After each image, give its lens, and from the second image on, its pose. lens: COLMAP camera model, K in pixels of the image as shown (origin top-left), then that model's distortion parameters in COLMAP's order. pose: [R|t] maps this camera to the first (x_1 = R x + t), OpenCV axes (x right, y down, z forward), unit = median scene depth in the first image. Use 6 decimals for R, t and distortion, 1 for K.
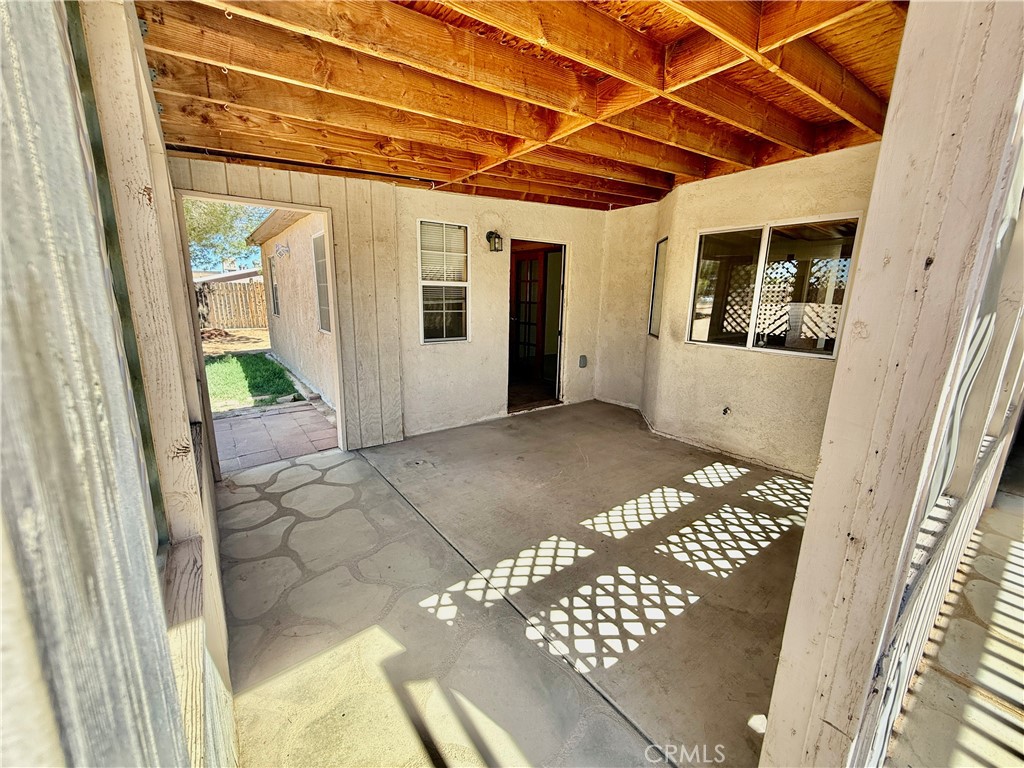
lens RADIAL K [[409.1, 0, 508.2], [0, 409.1, 385.1], [0, 0, 1]] dist [0.001027, 0.000158]
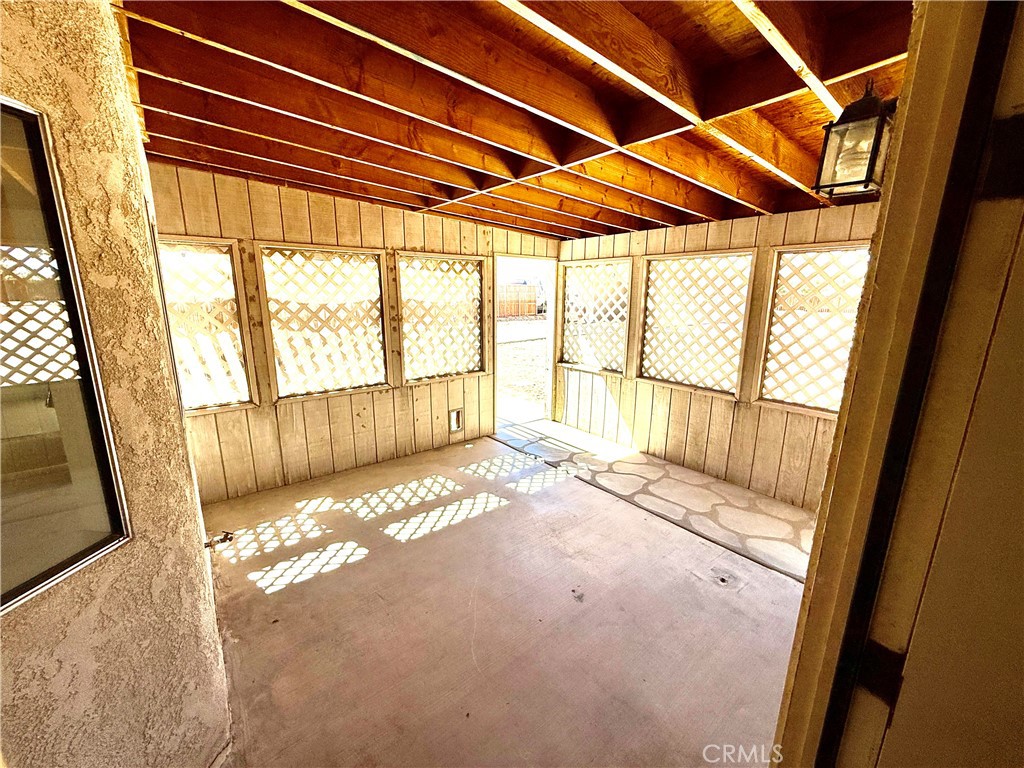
lens RADIAL K [[409.1, 0, 508.2], [0, 409.1, 385.1], [0, 0, 1]] dist [0.001027, 0.000158]
pose [[-0.999014, -0.022614, -0.038201, 0.225886], [-0.036835, 0.902544, 0.429019, -0.504063], [0.024776, 0.430003, -0.902487, 1.887600]]
